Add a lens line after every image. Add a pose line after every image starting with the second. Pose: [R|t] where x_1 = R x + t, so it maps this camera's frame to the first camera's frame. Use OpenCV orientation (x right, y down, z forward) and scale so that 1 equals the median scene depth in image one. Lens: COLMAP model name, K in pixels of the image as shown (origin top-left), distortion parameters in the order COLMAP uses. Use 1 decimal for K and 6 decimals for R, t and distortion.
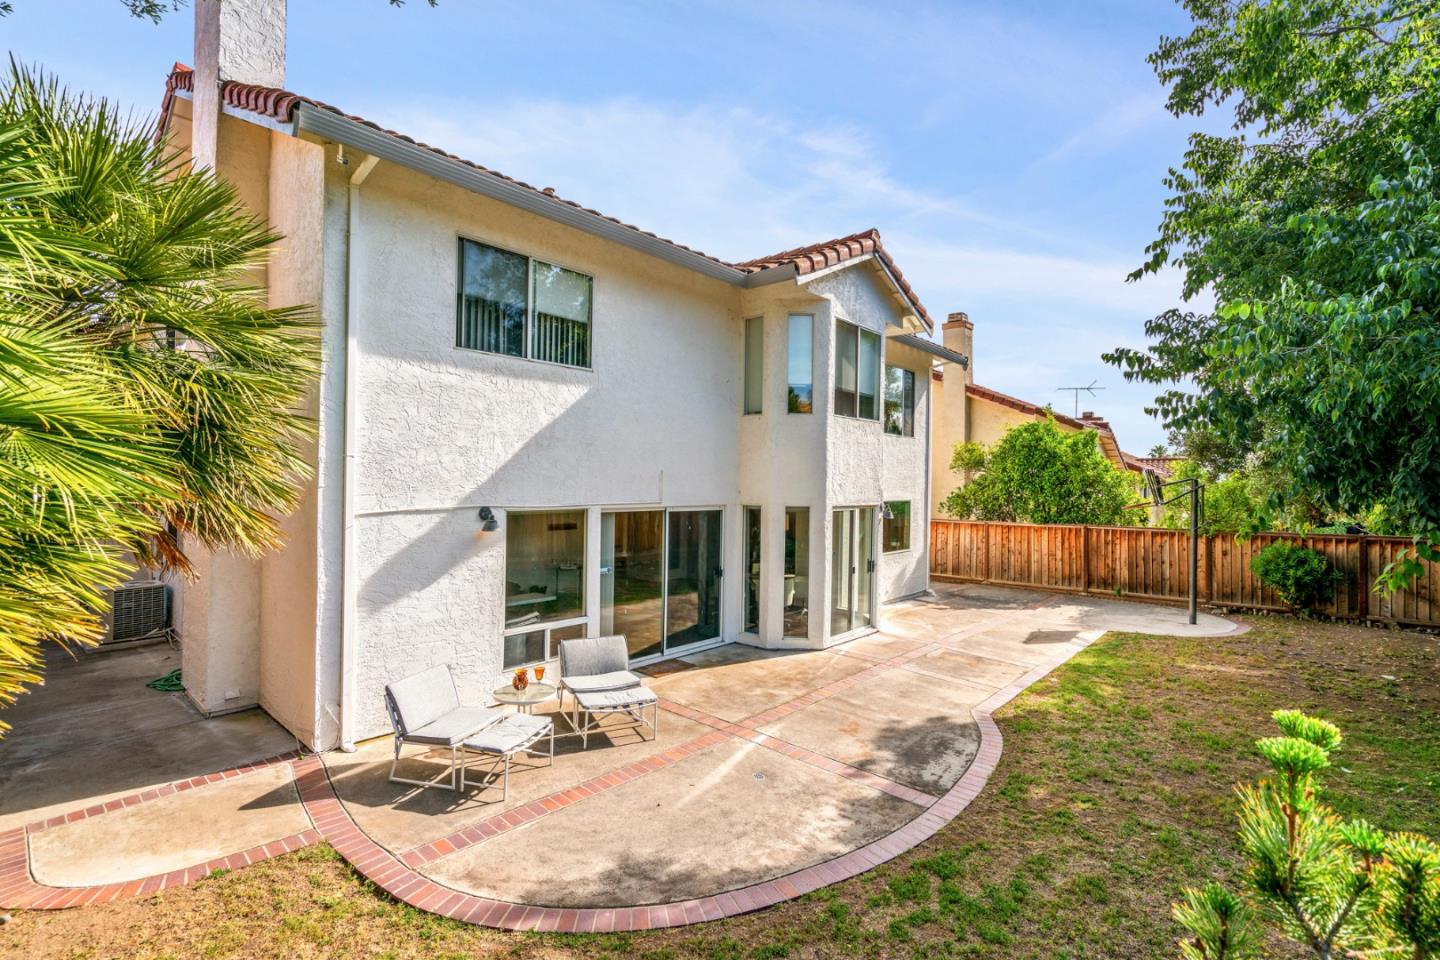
lens RADIAL K [[716.9, 0, 720.0], [0, 716.9, 480.0], [0, 0, 1]] dist [0.003349, 0.001367]
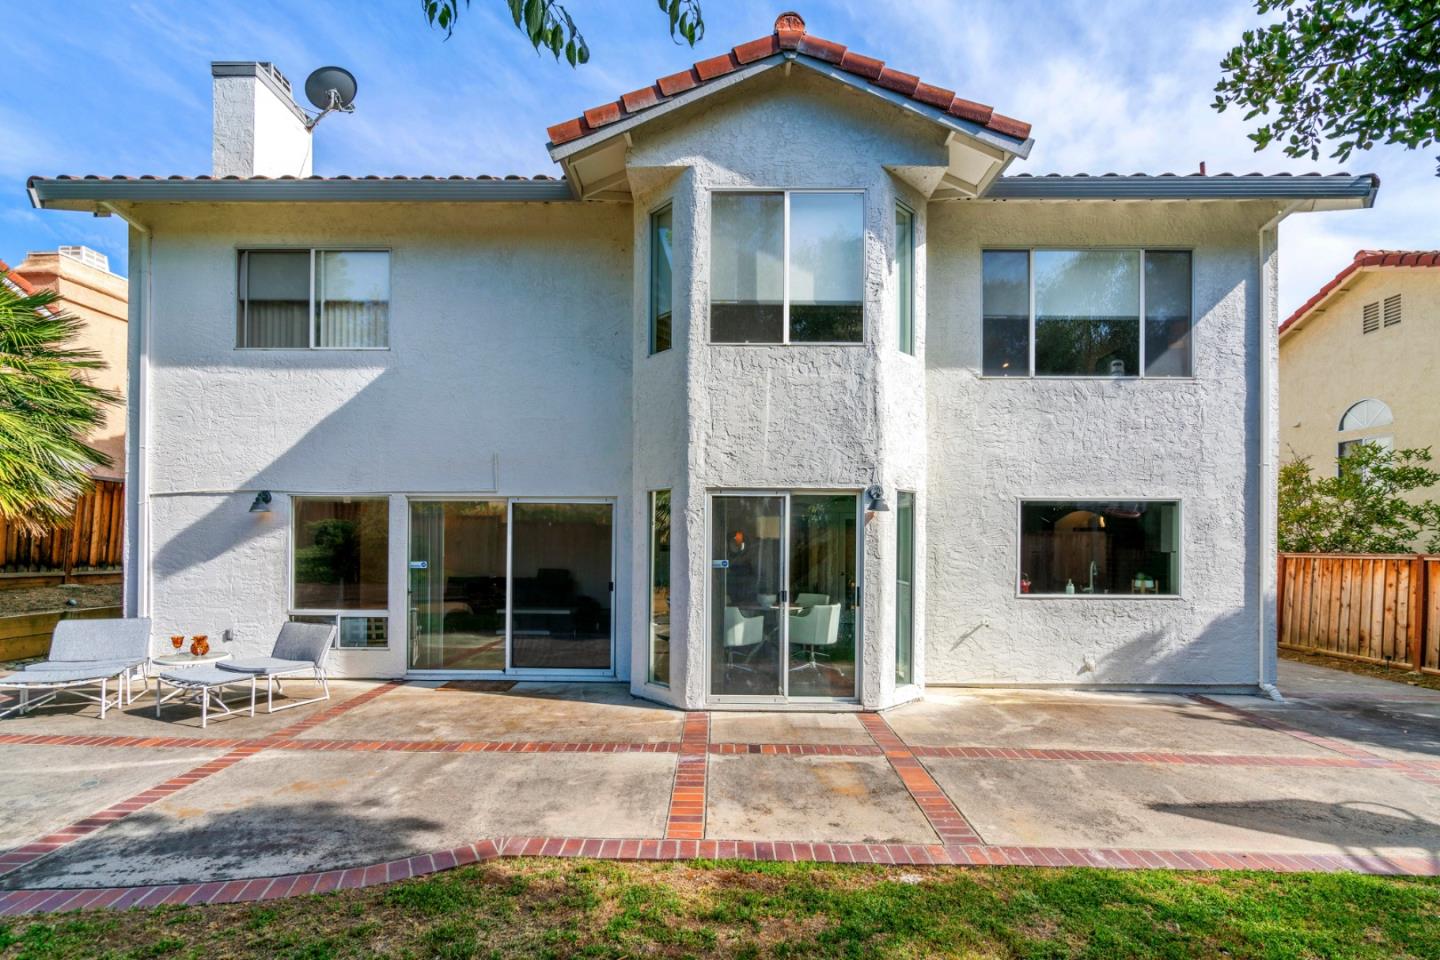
lens RADIAL K [[675.6, 0, 721.6], [0, 675.6, 550.2], [0, 0, 1]] dist [0.000380, 0.000033]
pose [[0.622151, -0.006310, -0.782872, 0.870971], [0.002213, 0.999978, -0.006300, 0.130358], [0.782894, 0.002187, 0.622151, 0.877276]]
